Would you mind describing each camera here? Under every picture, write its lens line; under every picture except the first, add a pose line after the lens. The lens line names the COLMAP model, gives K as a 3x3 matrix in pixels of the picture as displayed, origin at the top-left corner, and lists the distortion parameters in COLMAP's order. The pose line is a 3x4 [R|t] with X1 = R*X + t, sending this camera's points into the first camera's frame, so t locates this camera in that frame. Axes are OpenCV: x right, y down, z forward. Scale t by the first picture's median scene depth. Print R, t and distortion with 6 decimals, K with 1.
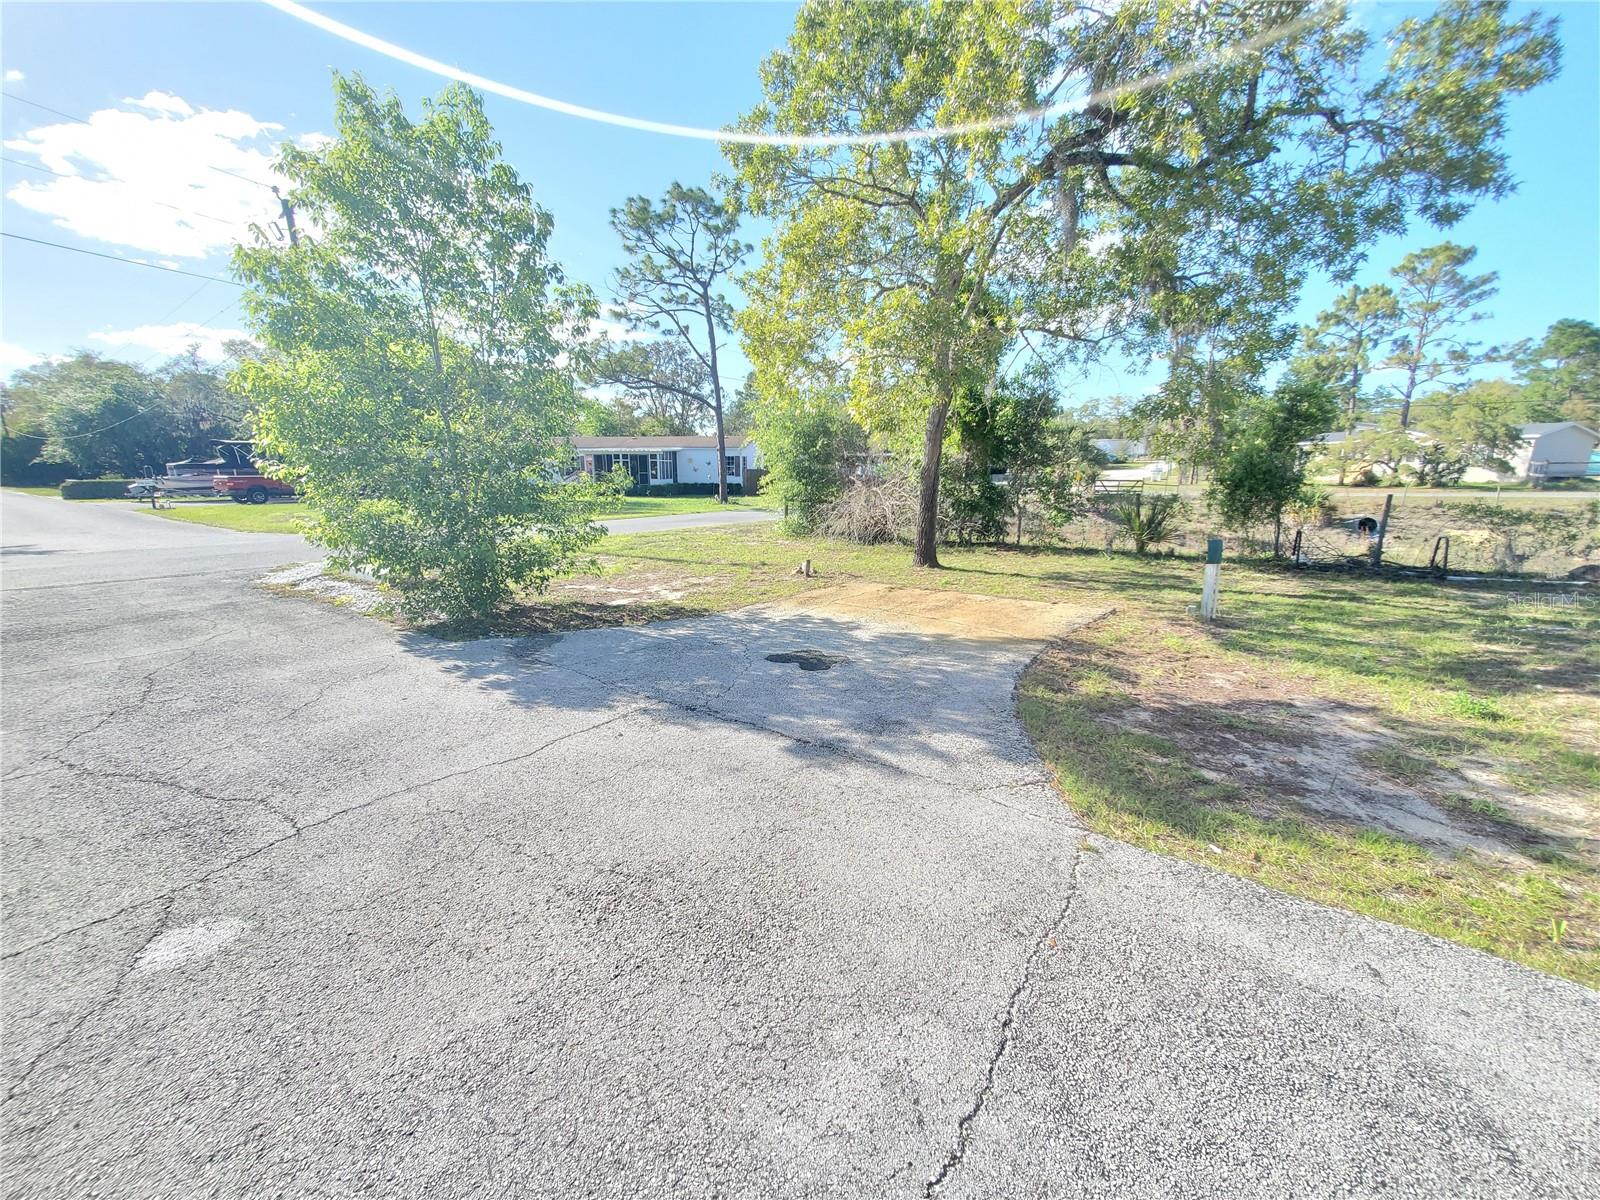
lens RADIAL K [[631.3, 0, 791.5], [0, 631.3, 600.9], [0, 0, 1]] dist [0.003641, -0.001957]
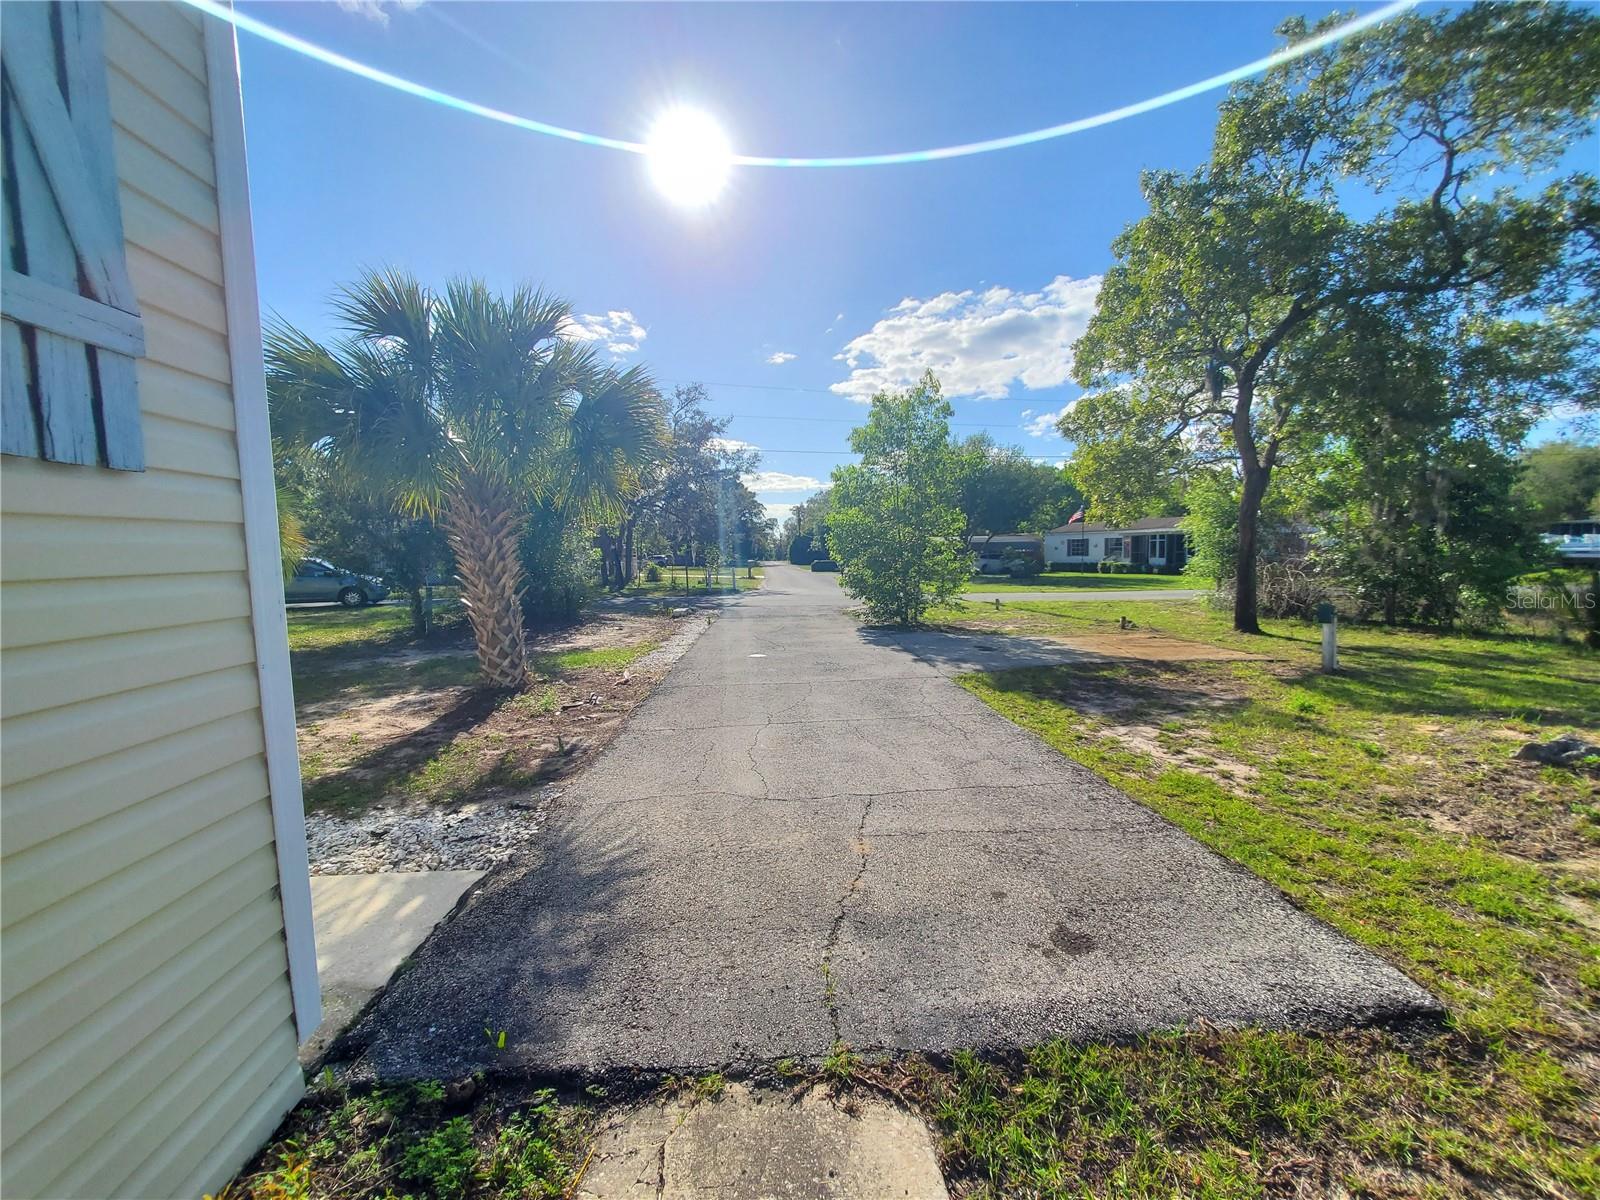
lens RADIAL K [[631.3, 0, 803.5], [0, 631.3, 608.7], [0, 0, 1]] dist [0.003641, -0.001957]
pose [[0.633094, 0.055913, -0.772053, 0.246103], [-0.141244, 0.988988, -0.044198, 0.028582], [0.761080, 0.137030, 0.634019, -0.149316]]
